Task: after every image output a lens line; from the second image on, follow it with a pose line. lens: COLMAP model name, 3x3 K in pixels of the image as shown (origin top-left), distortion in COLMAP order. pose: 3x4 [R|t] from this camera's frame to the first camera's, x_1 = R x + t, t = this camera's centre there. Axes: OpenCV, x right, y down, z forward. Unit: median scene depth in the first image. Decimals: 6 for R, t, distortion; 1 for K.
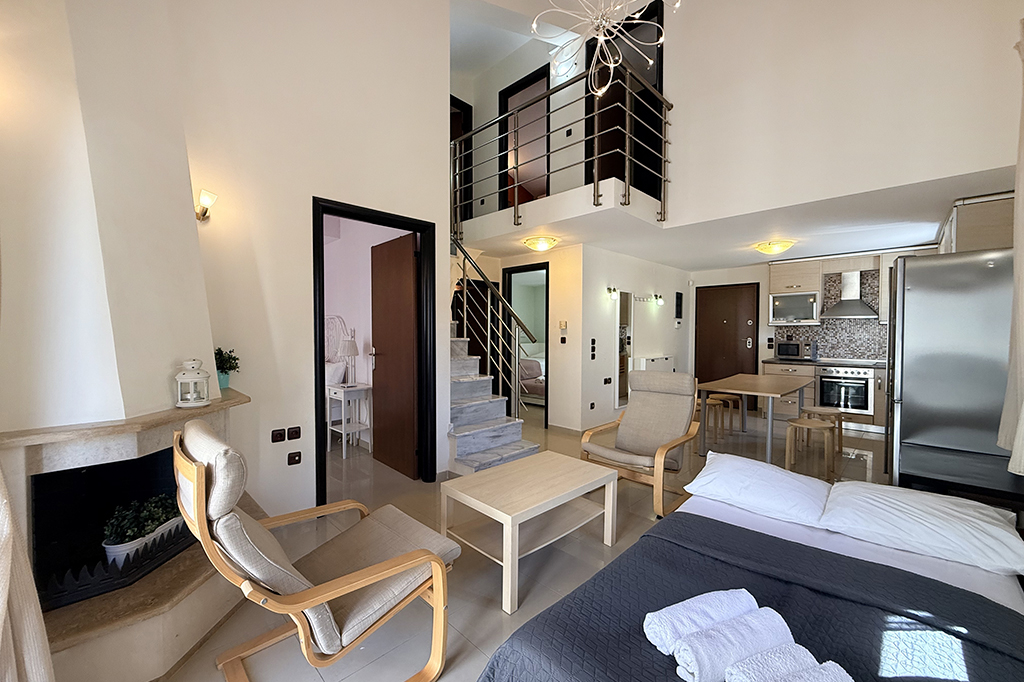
lens RADIAL K [[424.7, 0, 492.9], [0, 424.7, 341.9], [0, 0, 1]] dist [-0.000190, -0.000120]
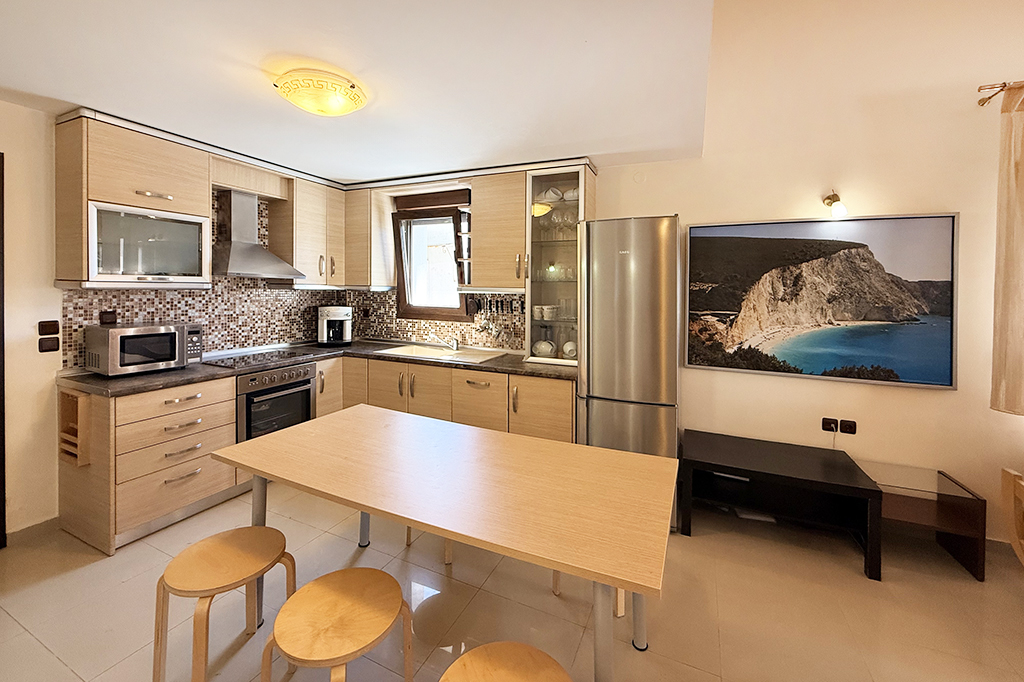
lens RADIAL K [[407.4, 0, 511.3], [0, 407.4, 296.6], [0, 0, 1]] dist [0.000227, 0.000158]
pose [[-0.369282, -0.022599, 0.929043, 0.282068], [0.003927, 0.999657, 0.025878, -0.054630], [-0.929309, 0.013205, -0.369066, 1.121698]]
